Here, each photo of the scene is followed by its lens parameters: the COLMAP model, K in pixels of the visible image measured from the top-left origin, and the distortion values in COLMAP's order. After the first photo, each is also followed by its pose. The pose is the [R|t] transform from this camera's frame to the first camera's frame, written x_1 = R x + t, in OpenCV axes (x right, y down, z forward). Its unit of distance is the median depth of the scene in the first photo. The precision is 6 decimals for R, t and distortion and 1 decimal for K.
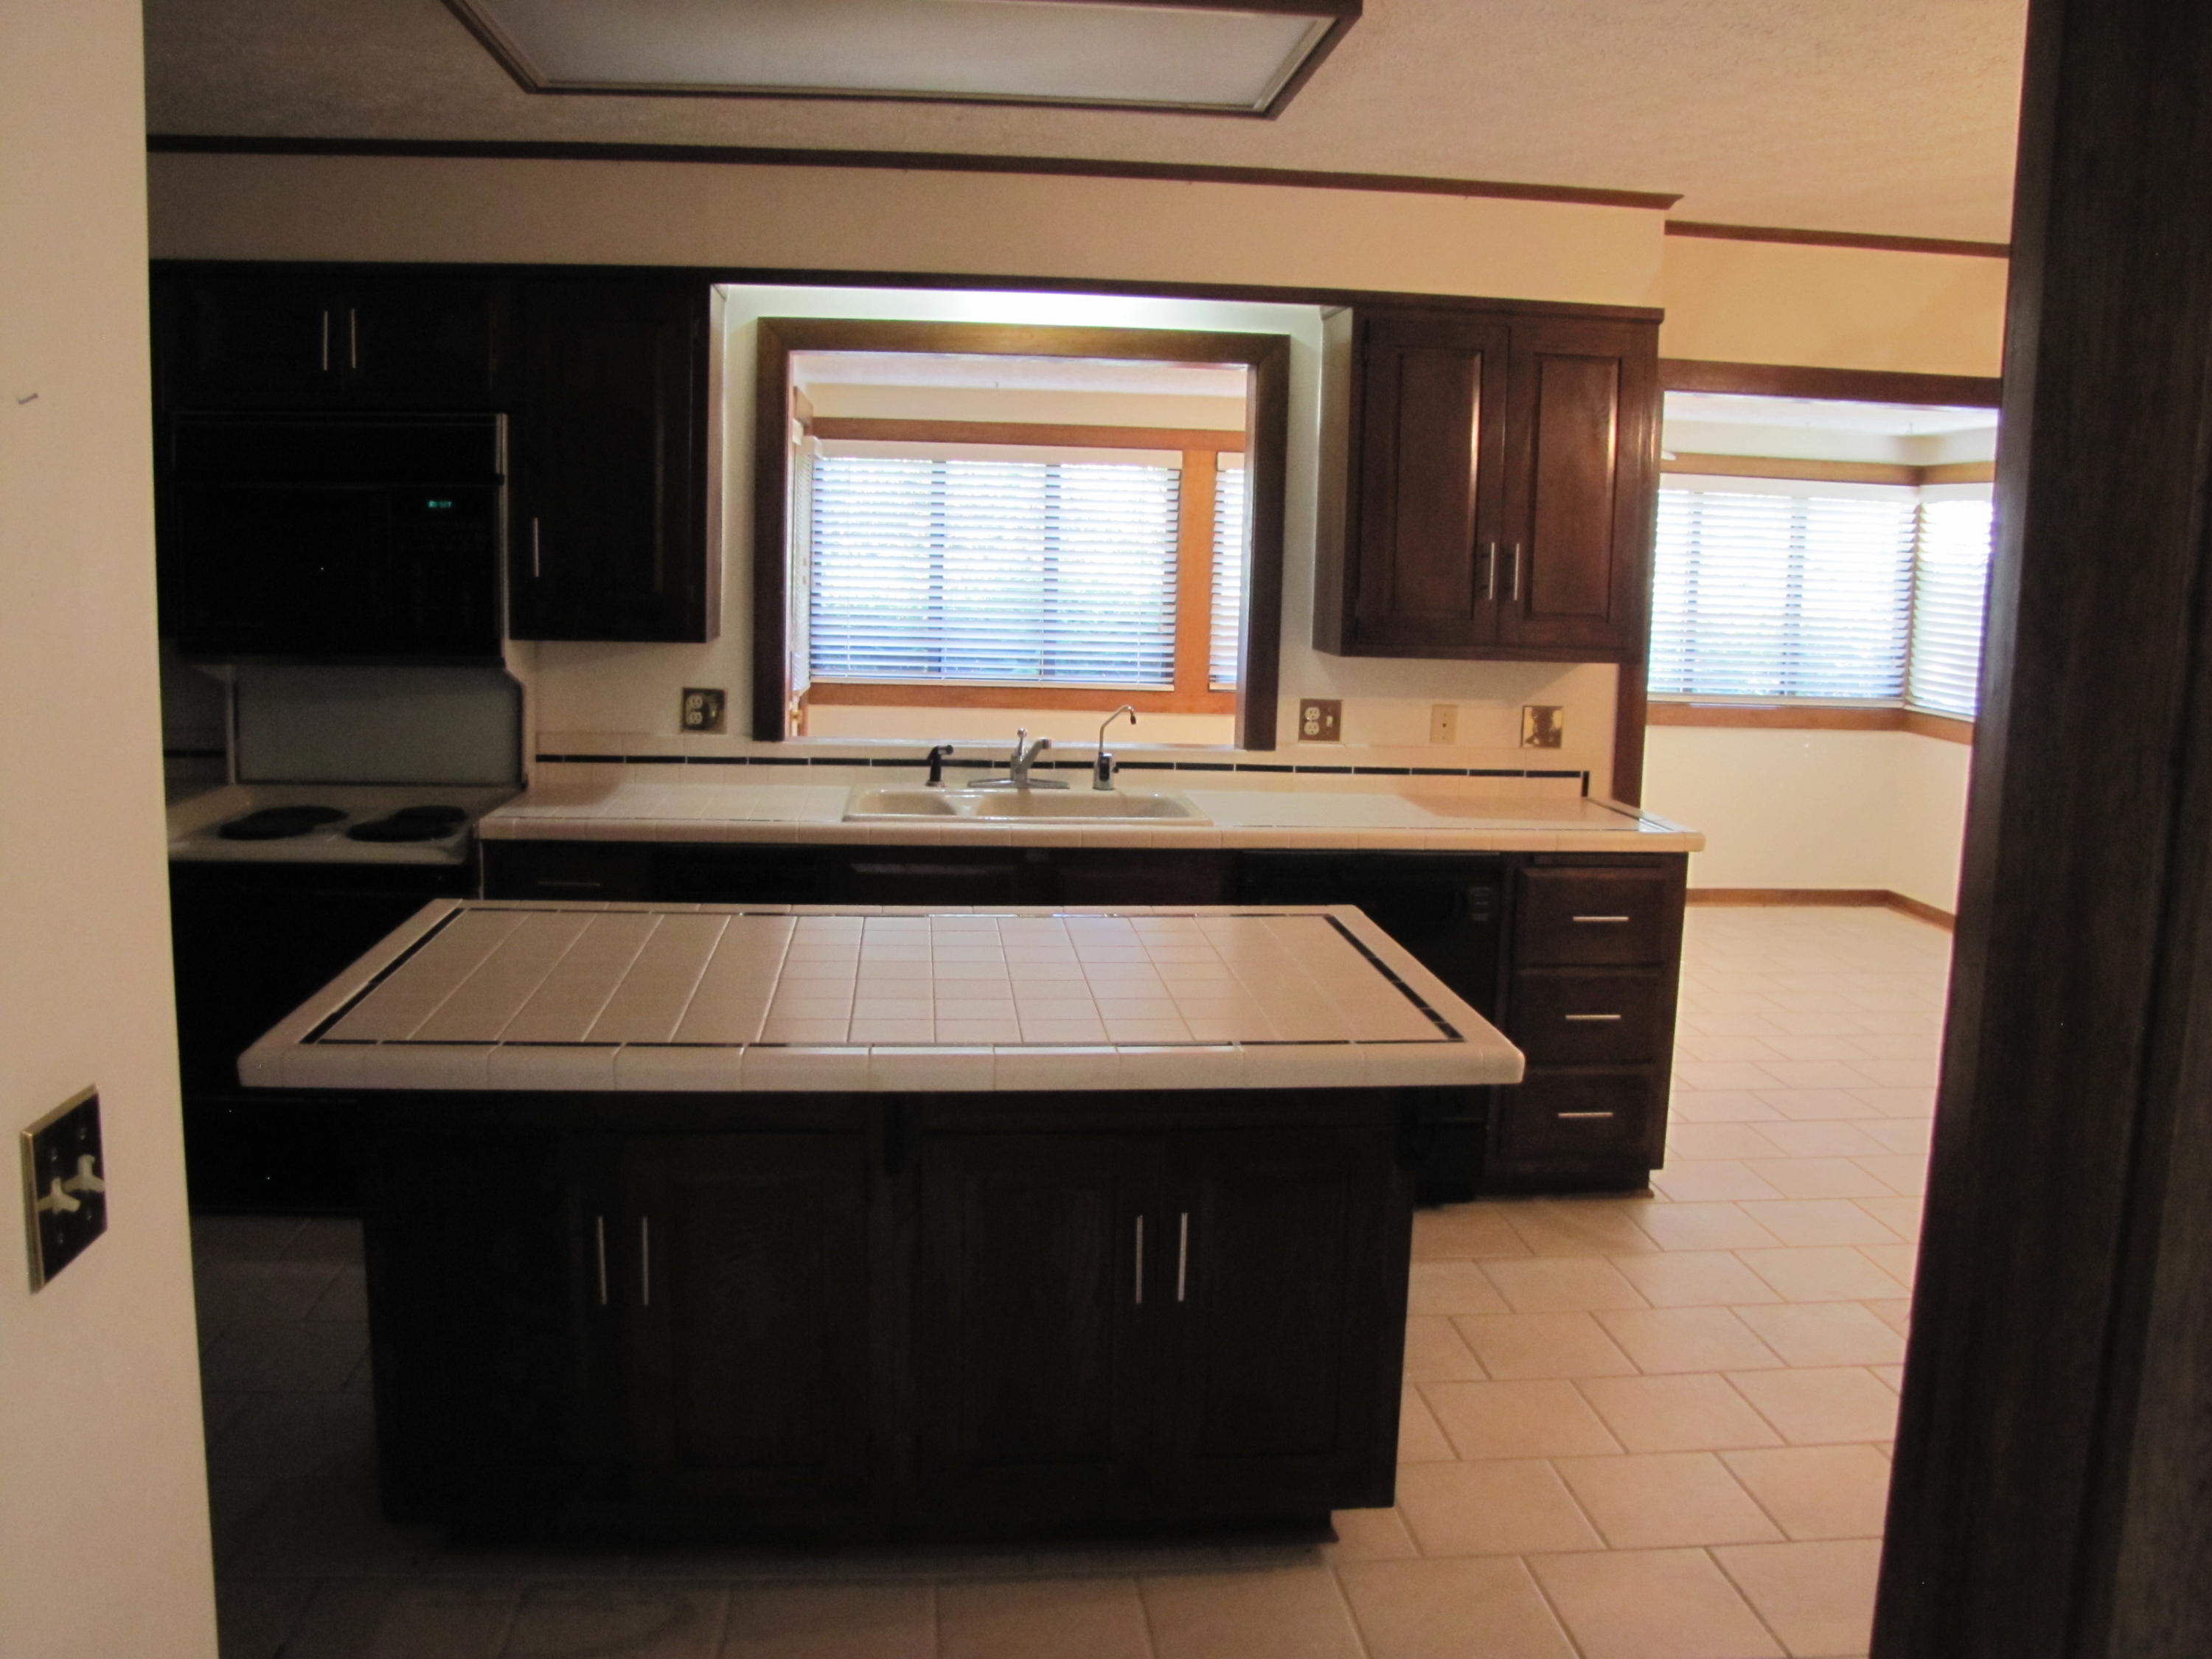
lens RADIAL K [[1847.9, 0, 1108.5], [0, 1847.9, 832.1], [0, 0, 1]] dist [-0.146456, 0.079058]
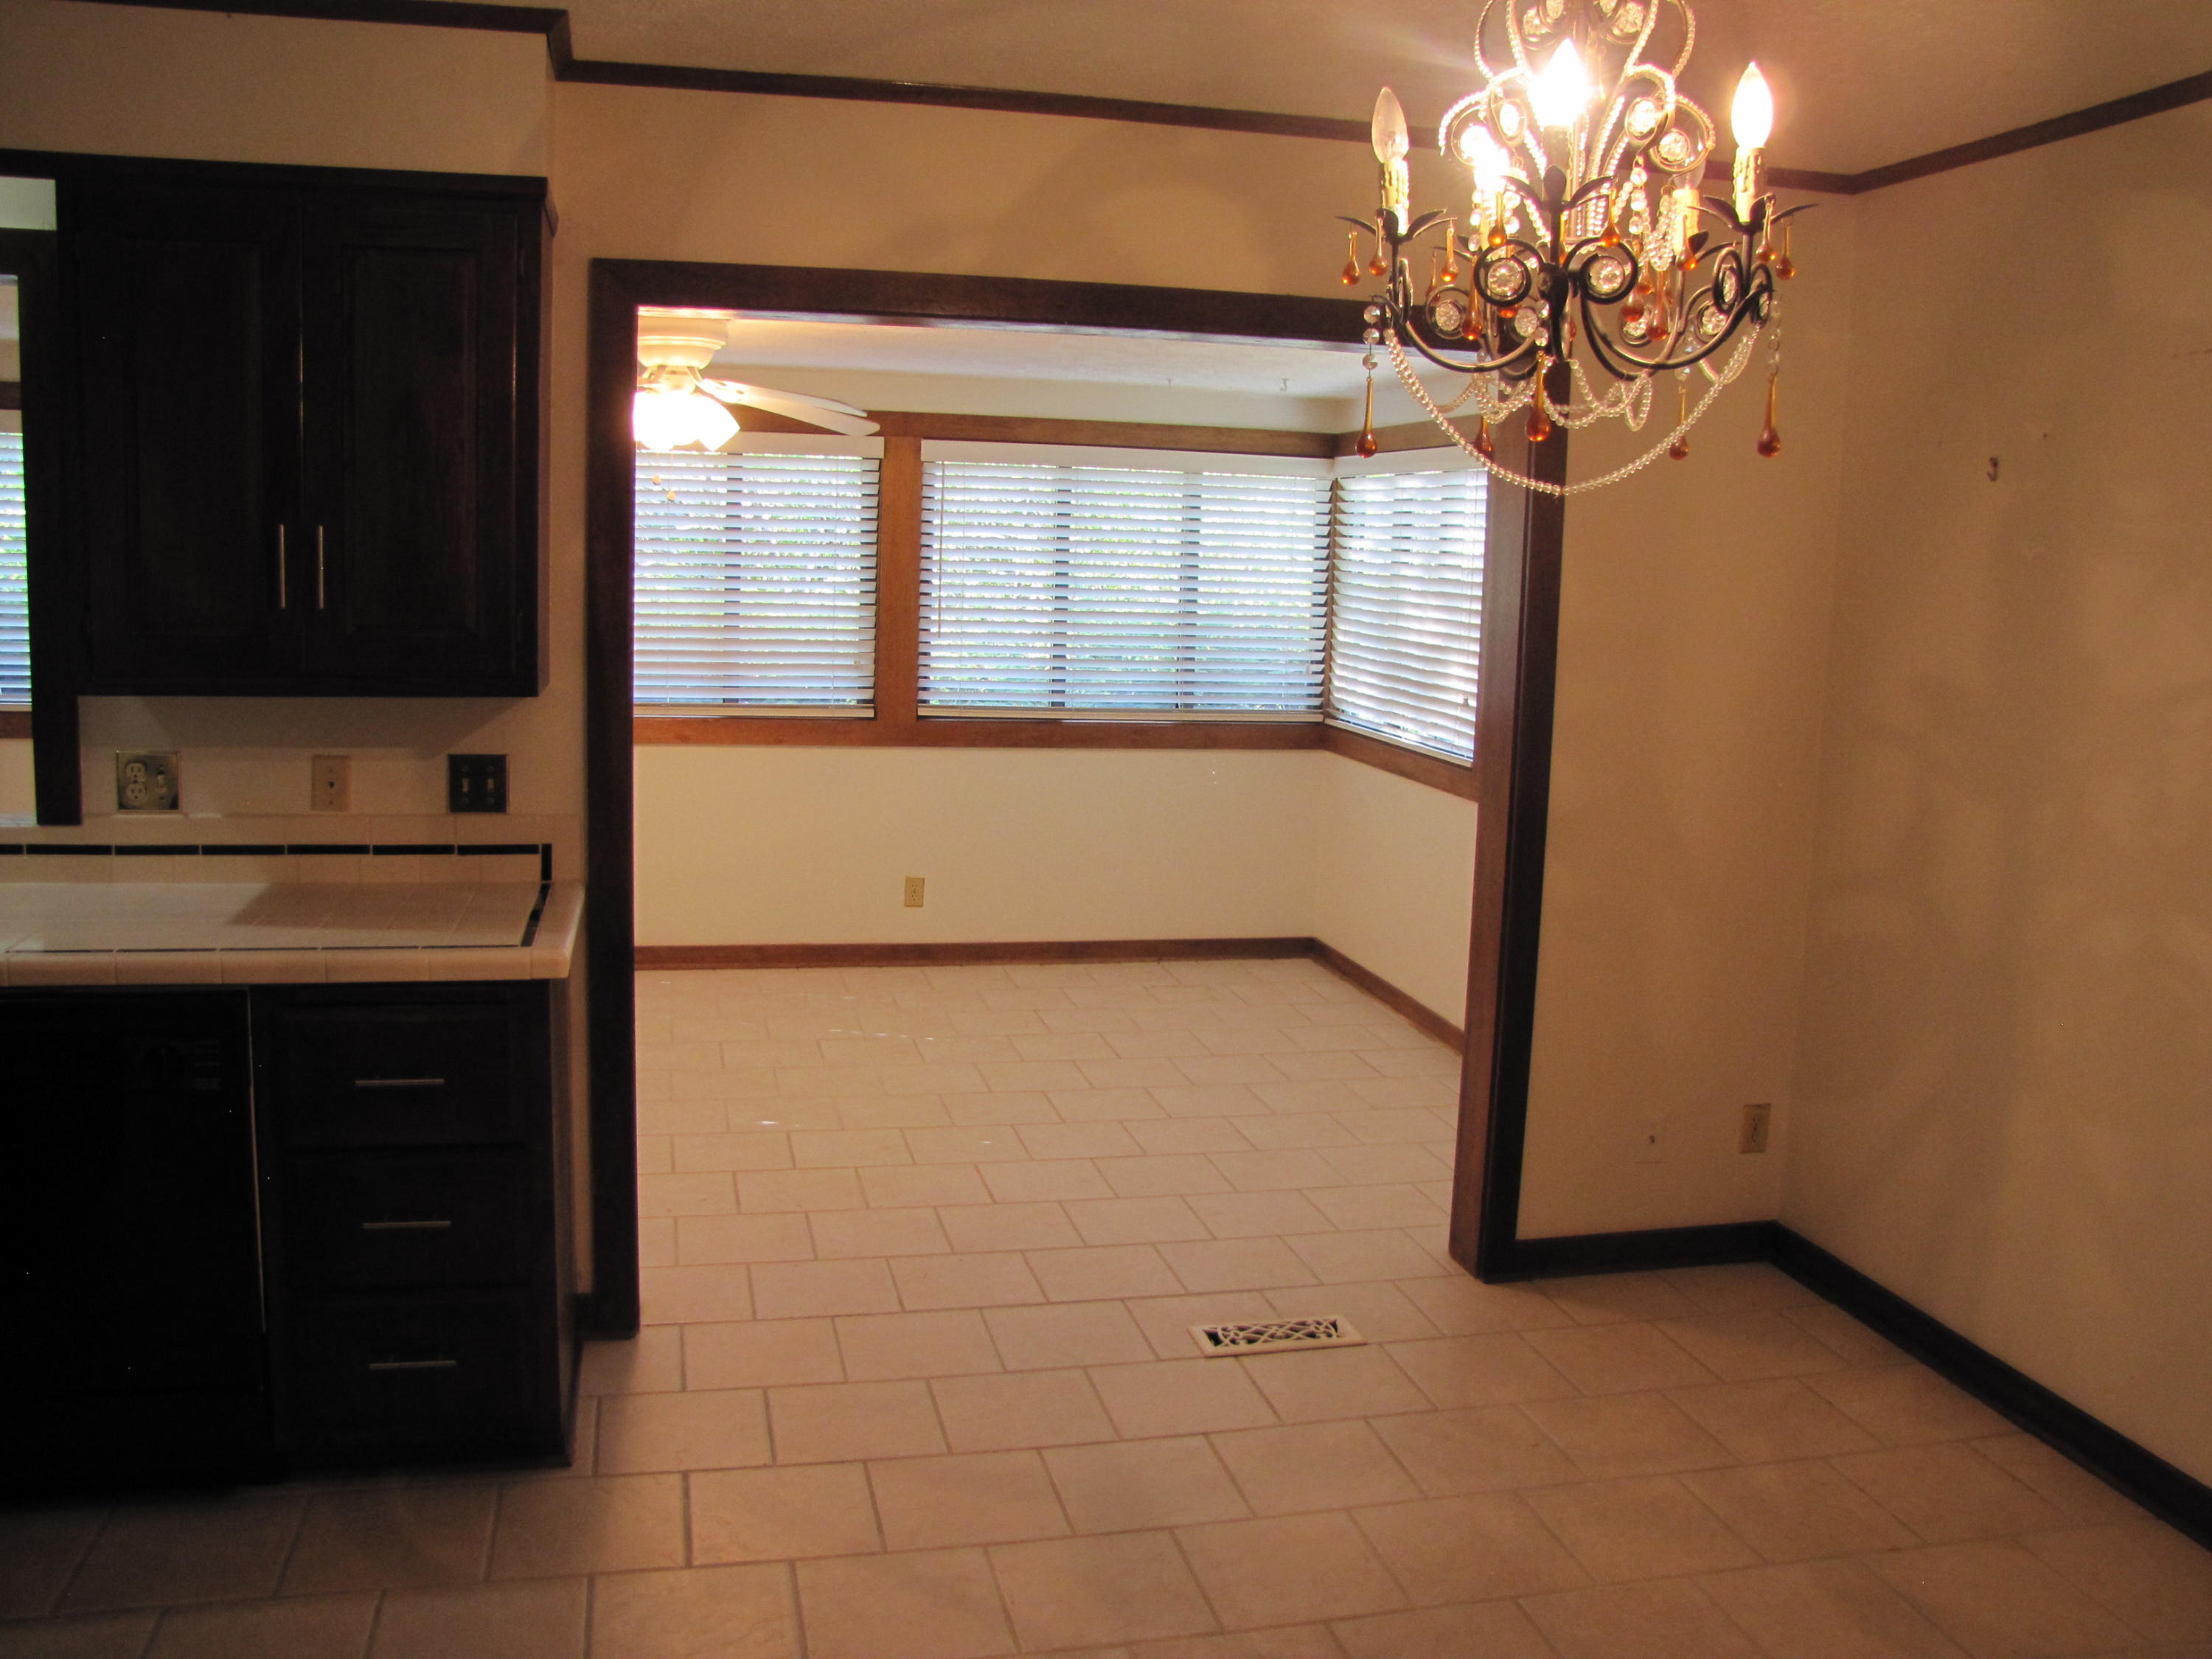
lens RADIAL K [[1847.9, 0, 1103.6], [0, 1847.9, 818.5], [0, 0, 1]] dist [-0.146456, 0.079058]
pose [[0.991696, -0.012037, 0.128042, 0.389263], [0.012403, 0.999921, -0.002057, -0.039952], [-0.128008, 0.003628, 0.991767, 0.271004]]
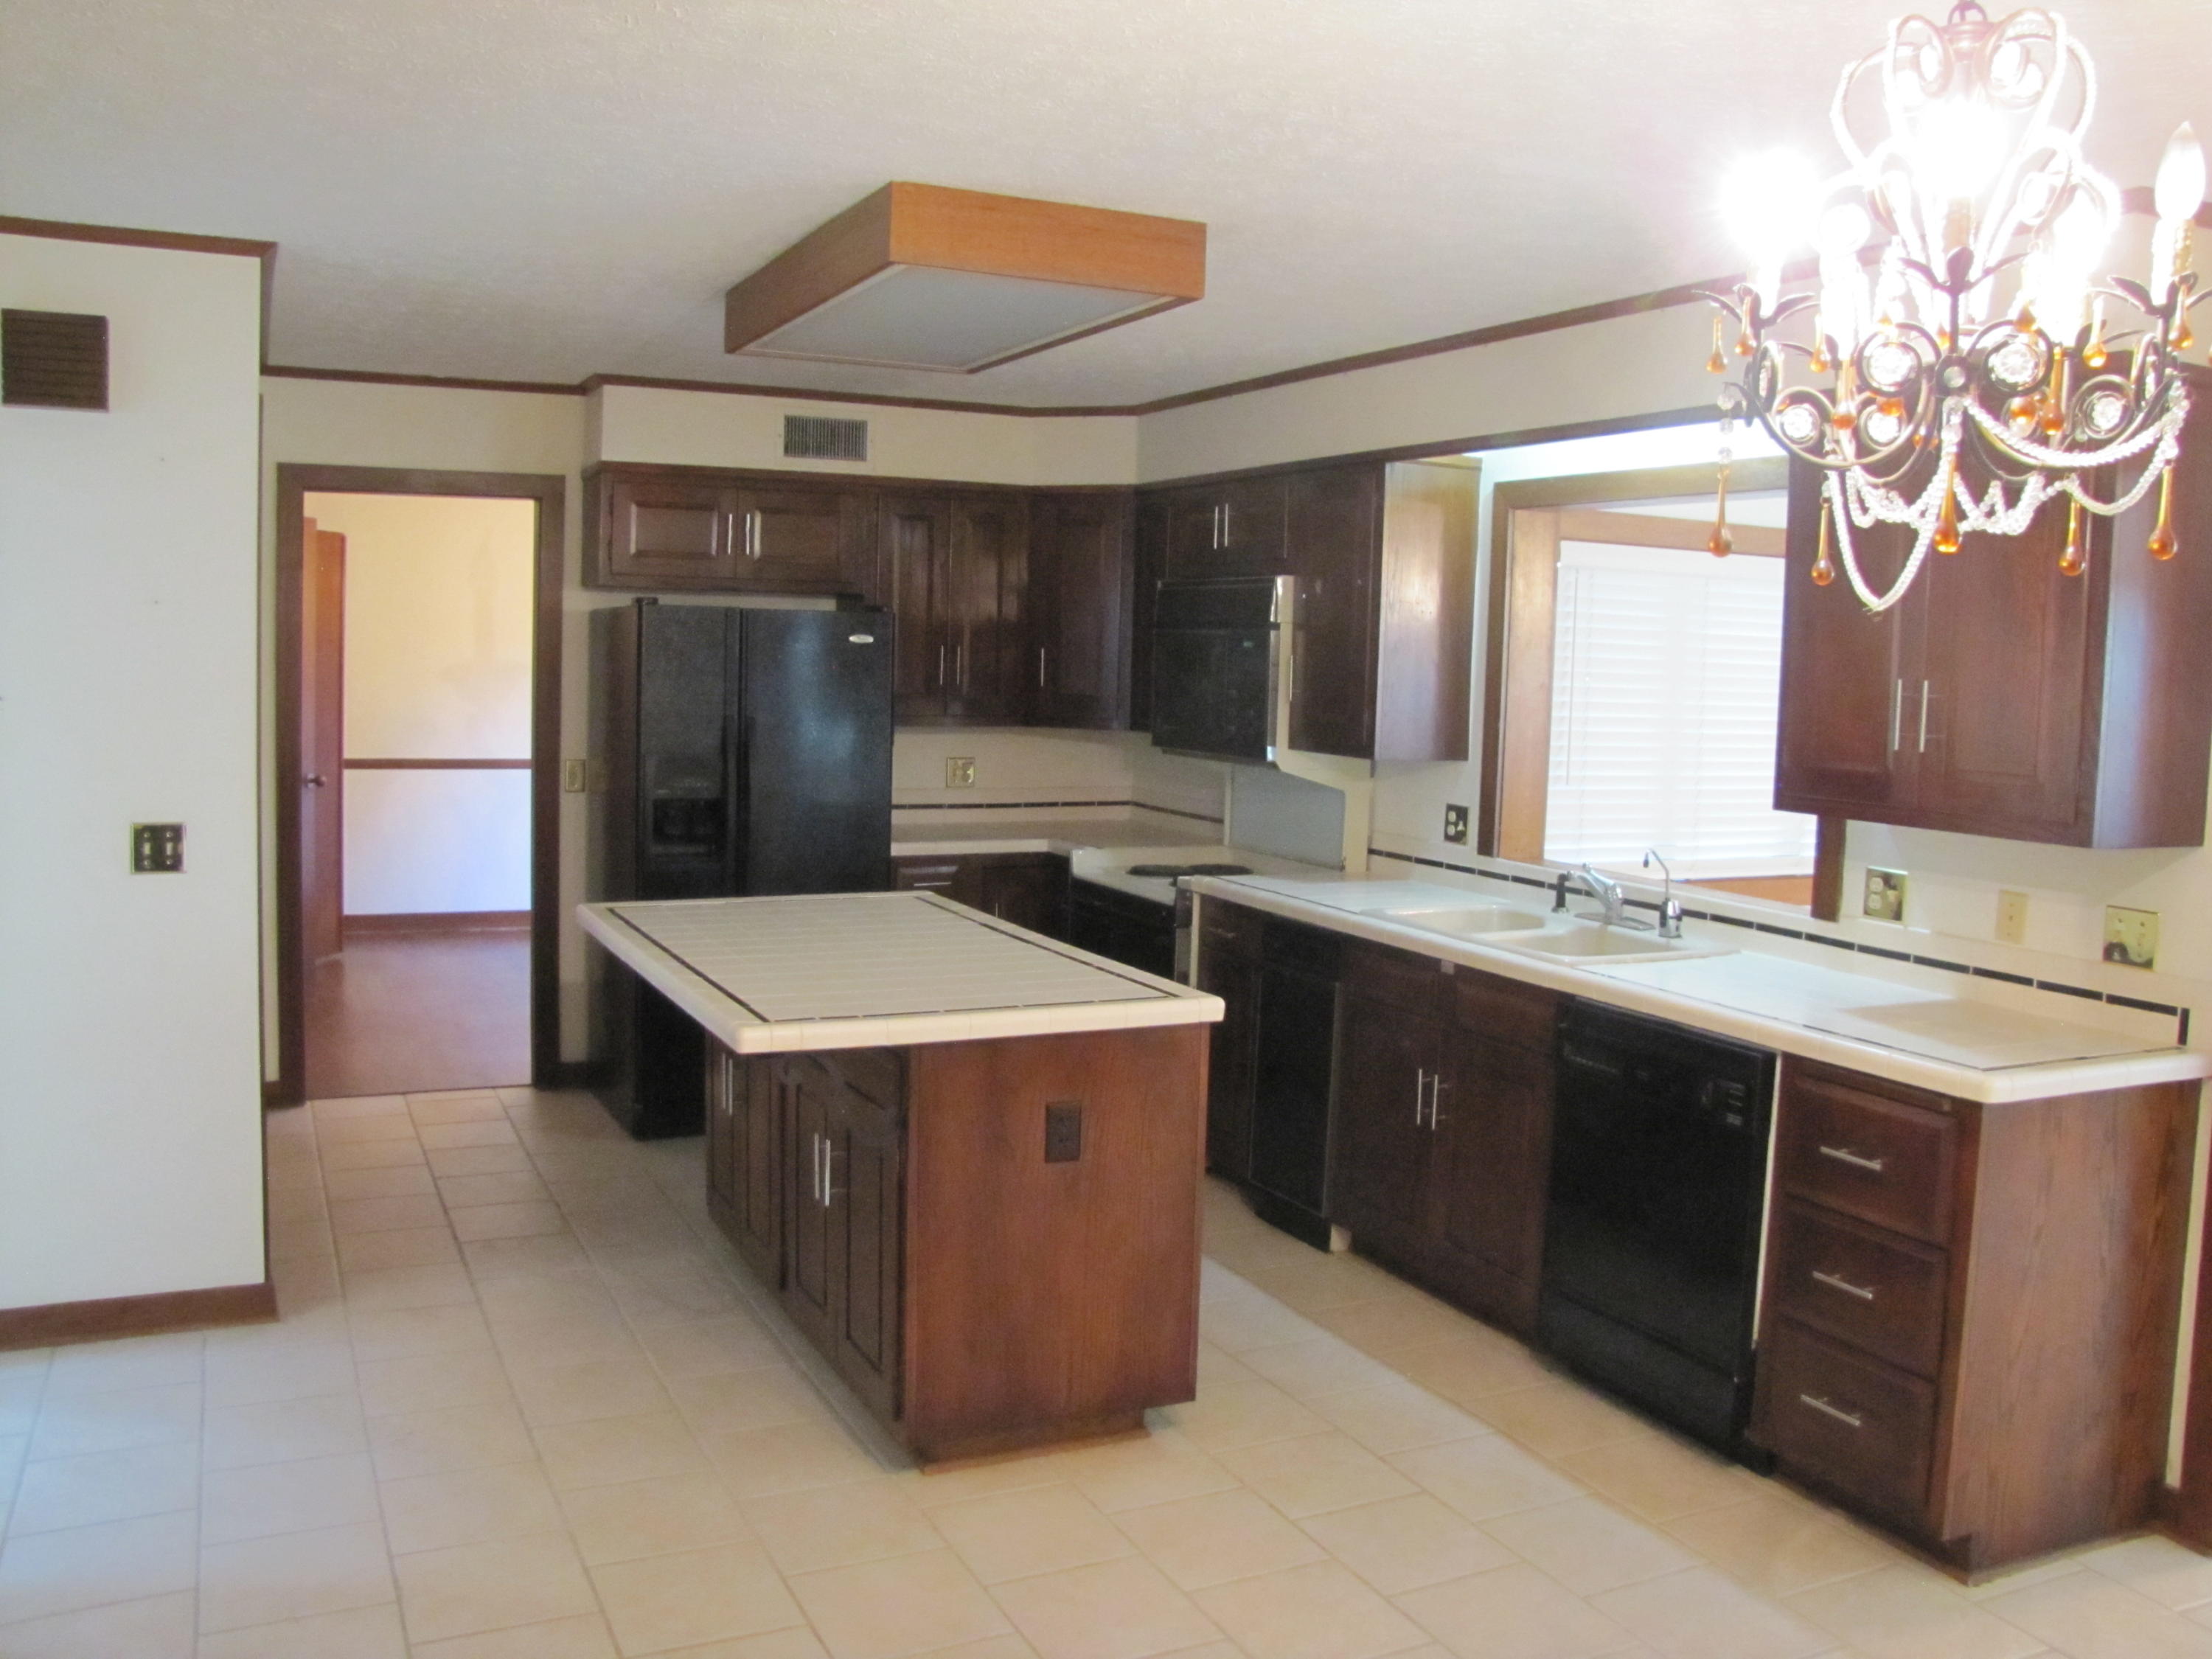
lens RADIAL K [[1847.9, 0, 1104.9], [0, 1847.9, 838.9], [0, 0, 1]] dist [-0.146456, 0.079058]
pose [[0.352656, 0.080685, -0.932268, 0.753059], [-0.169806, 0.985253, 0.021037, -0.041910], [0.920217, 0.150886, 0.361156, 0.364546]]
